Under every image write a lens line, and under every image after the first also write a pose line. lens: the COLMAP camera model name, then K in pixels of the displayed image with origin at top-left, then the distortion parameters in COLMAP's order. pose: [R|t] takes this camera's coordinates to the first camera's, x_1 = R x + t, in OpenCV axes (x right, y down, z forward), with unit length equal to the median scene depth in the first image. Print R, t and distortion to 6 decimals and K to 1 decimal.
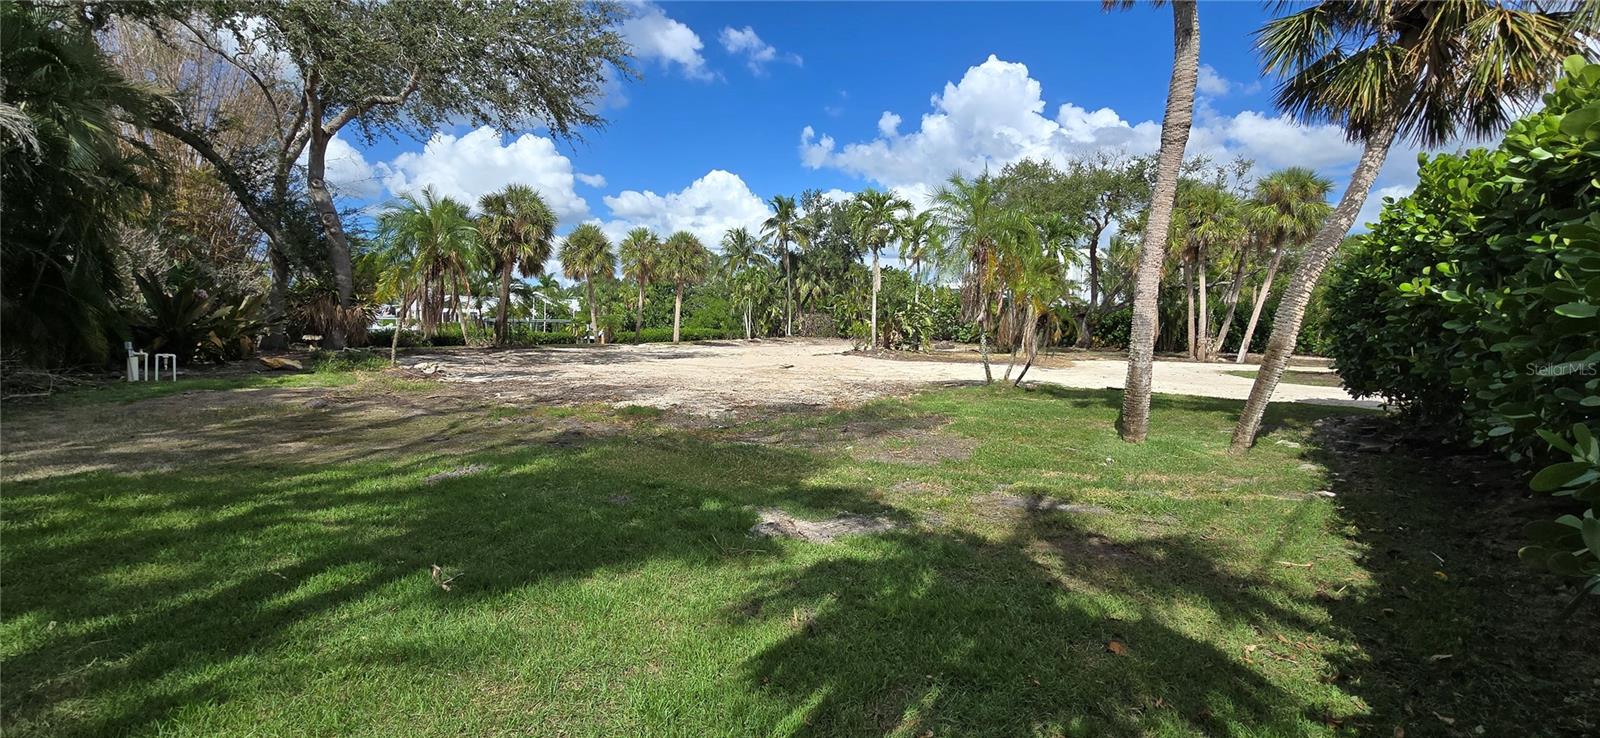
lens RADIAL K [[656.1, 0, 792.7], [0, 656.1, 363.2], [0, 0, 1]] dist [-0.005557, 0.001028]
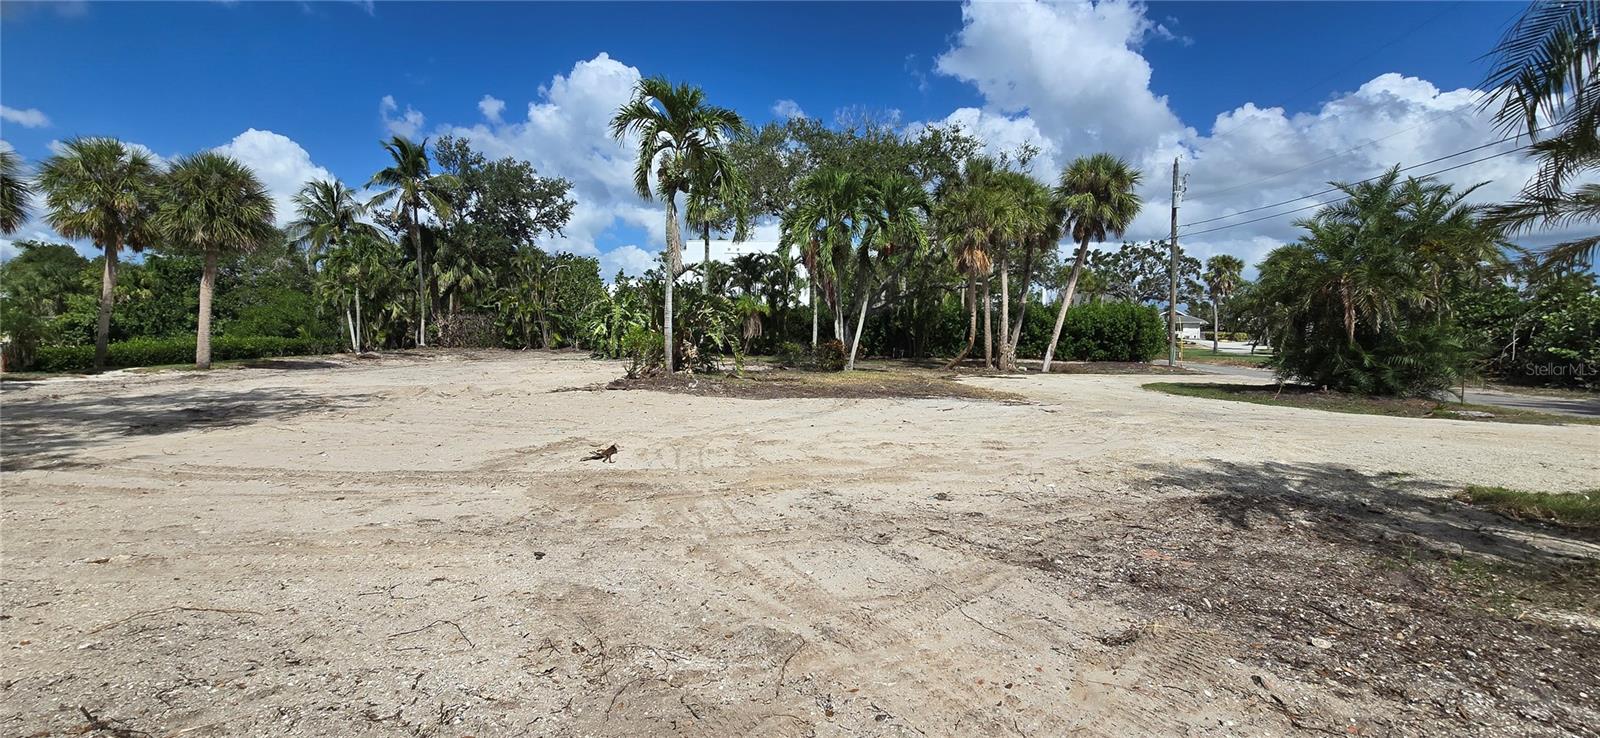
lens RADIAL K [[656.1, 0, 800.4], [0, 656.1, 359.7], [0, 0, 1]] dist [-0.005557, 0.001028]
pose [[0.836981, -0.032184, 0.546284, -0.094719], [0.036835, 0.999318, 0.002438, -0.028715], [-0.545991, 0.018082, 0.837596, 0.405559]]
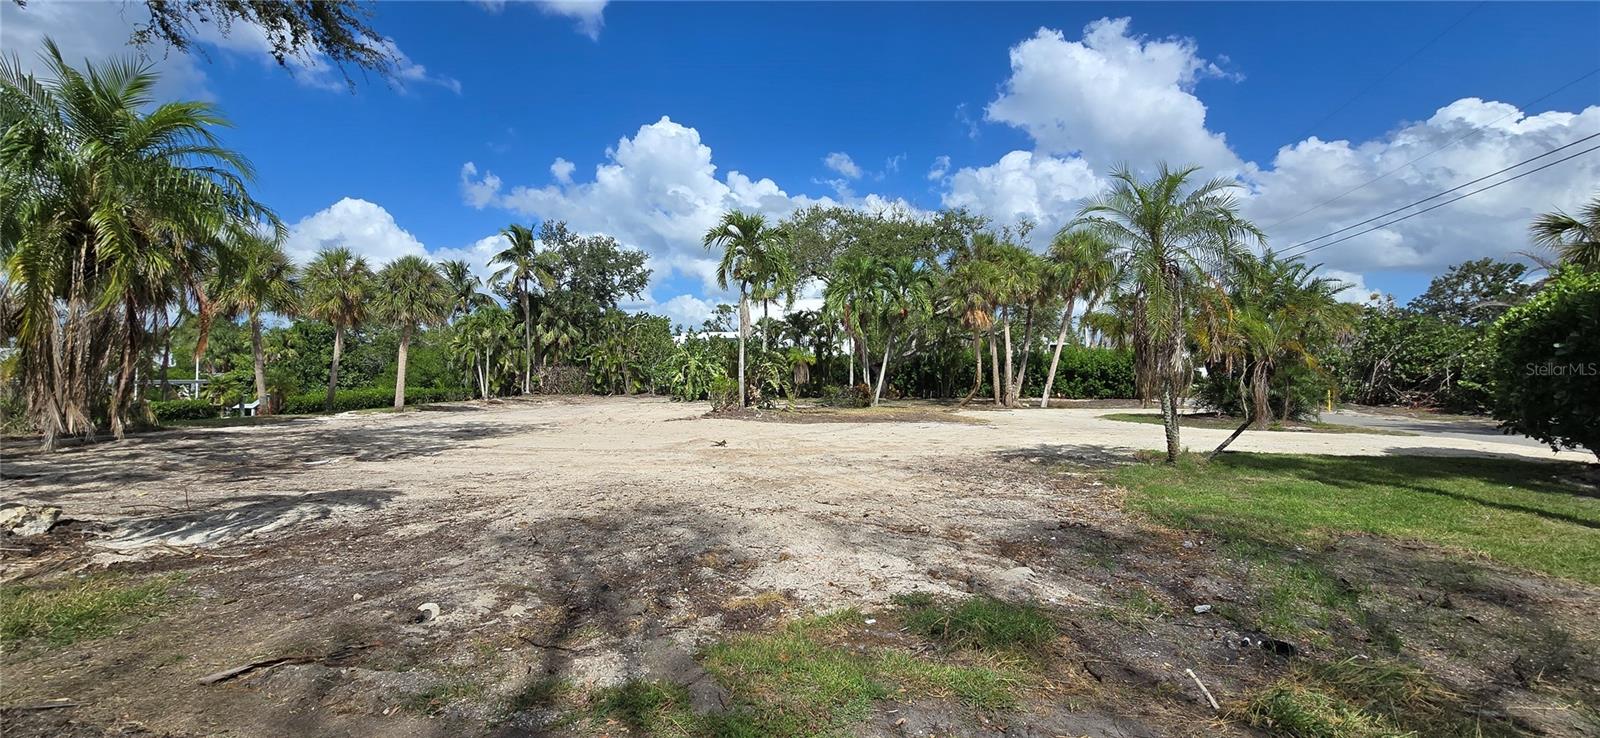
lens RADIAL K [[656.1, 0, 798.7], [0, 656.1, 370.2], [0, 0, 1]] dist [-0.005557, 0.001028]
pose [[0.882545, -0.017082, 0.469918, -0.174772], [0.048145, 0.997371, -0.054166, -0.020619], [-0.467757, 0.070428, 0.881047, 0.228769]]
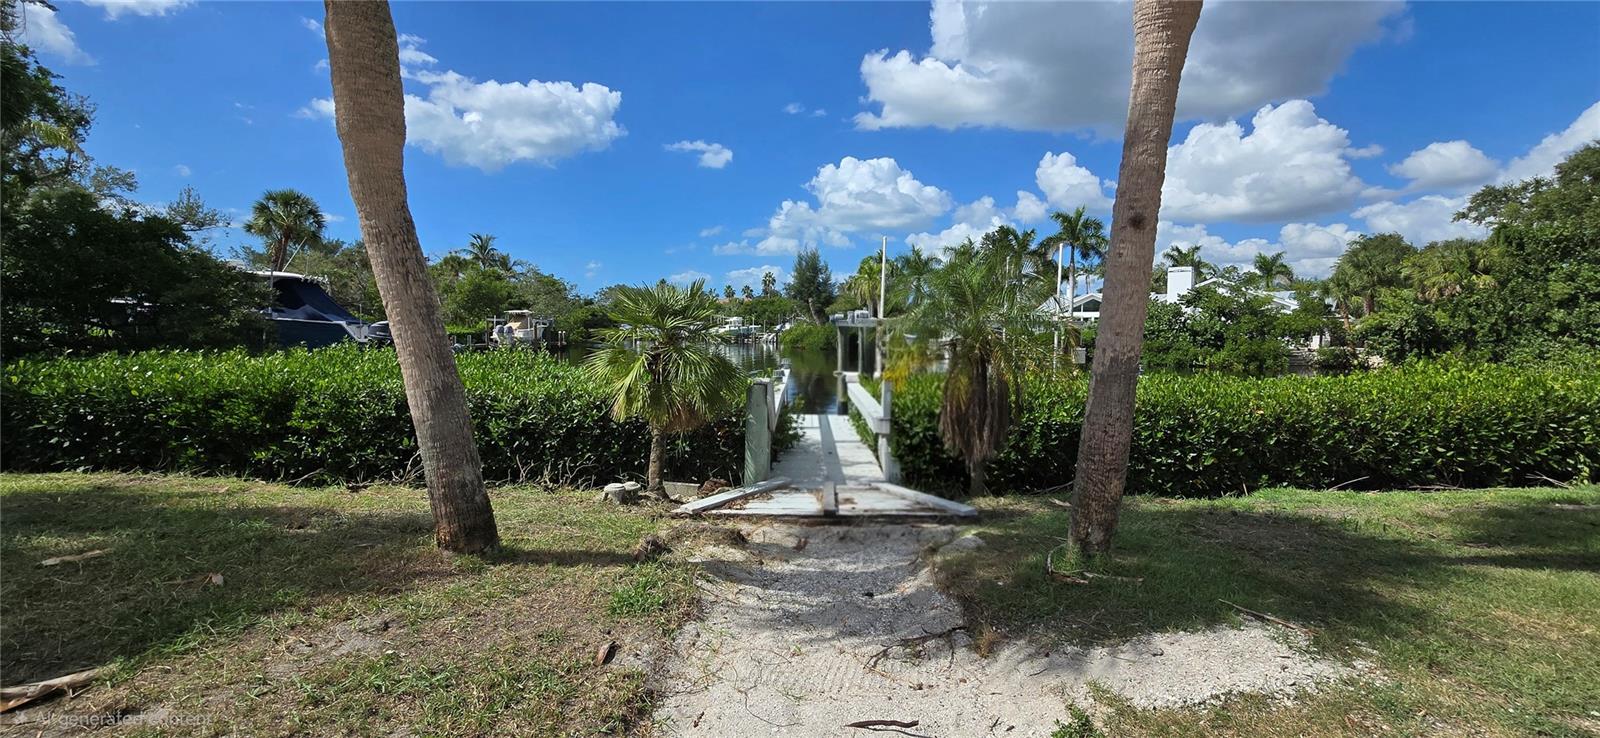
lens RADIAL K [[656.1, 0, 800.6], [0, 656.1, 368.6], [0, 0, 1]] dist [-0.005557, 0.001028]
pose [[0.526193, 0.043721, -0.849241, -0.281541], [-0.049991, 0.998541, 0.020432, -0.083922], [0.848895, 0.031703, 0.527611, 1.350304]]
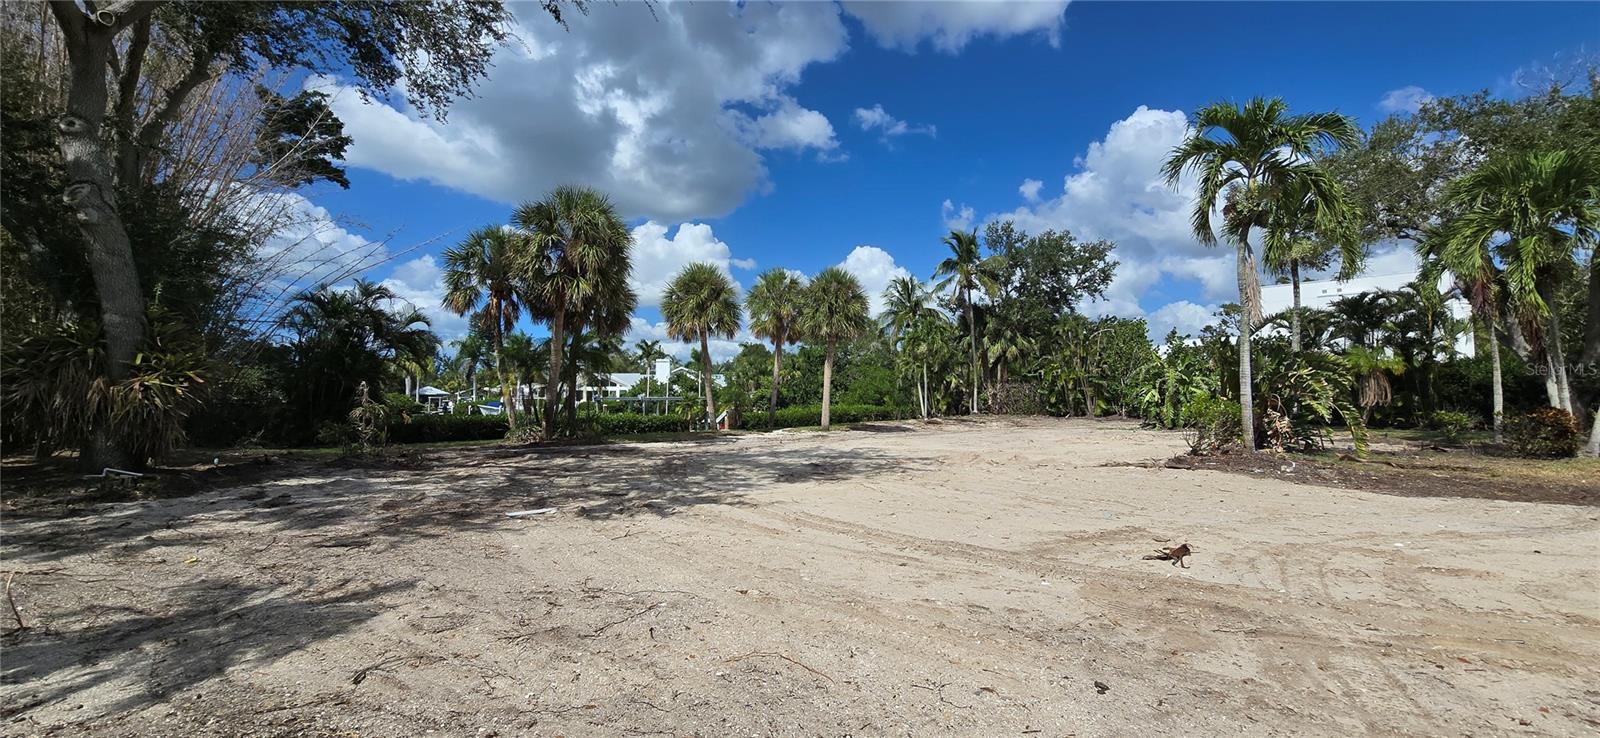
lens RADIAL K [[656.1, 0, 799.1], [0, 656.1, 351.1], [0, 0, 1]] dist [-0.005557, 0.001028]
pose [[0.978597, -0.034104, -0.202939, -0.092837], [0.007612, 0.991496, -0.129913, -0.031301], [0.205644, 0.125587, 0.970535, 0.422449]]
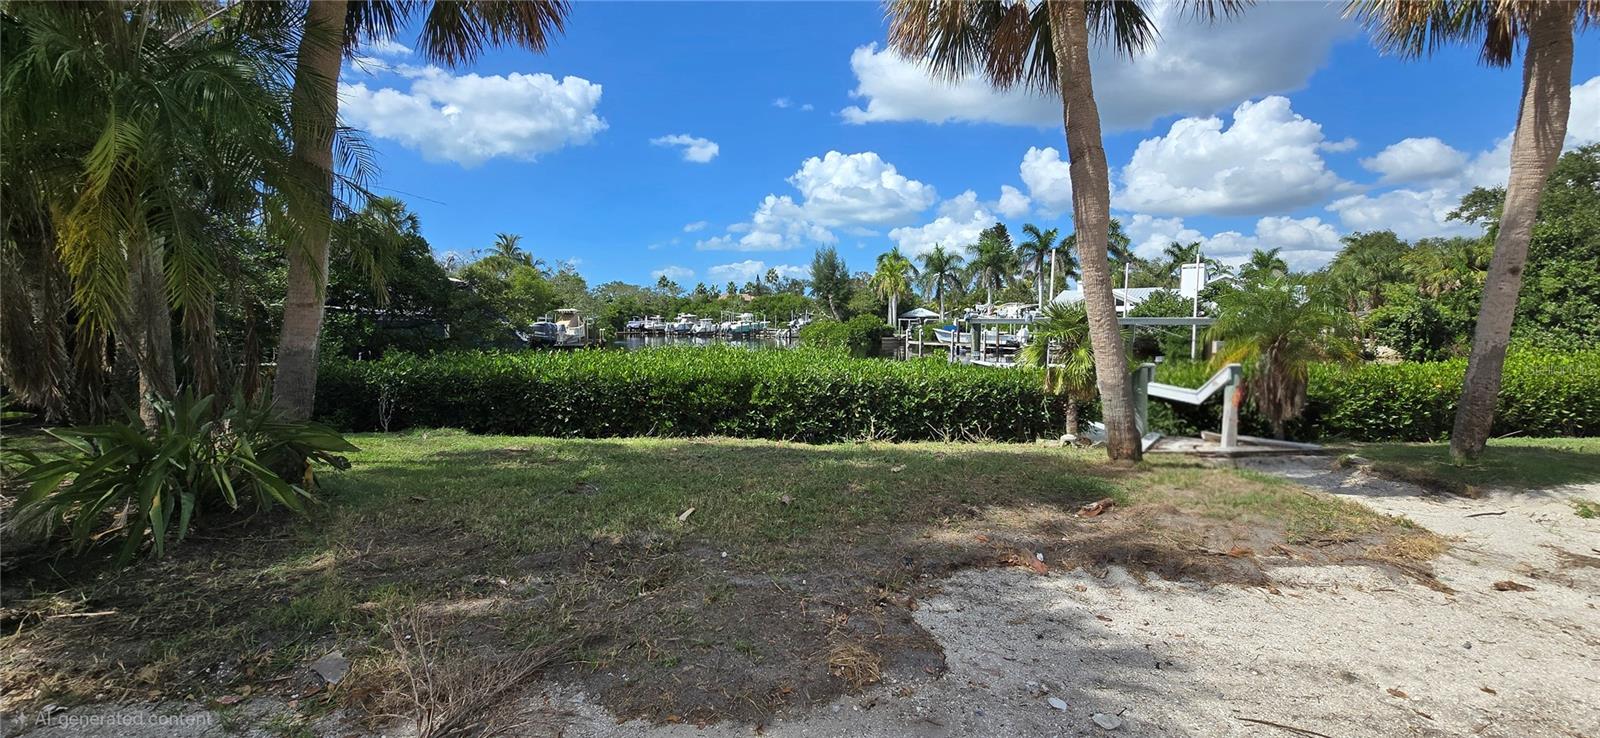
lens RADIAL K [[656.1, 0, 800.9], [0, 656.1, 379.5], [0, 0, 1]] dist [-0.005557, 0.001028]
pose [[0.551364, 0.058654, -0.832201, -0.299886], [-0.041120, 0.998224, 0.043111, -0.075477], [0.833251, 0.010450, 0.552796, 1.157133]]
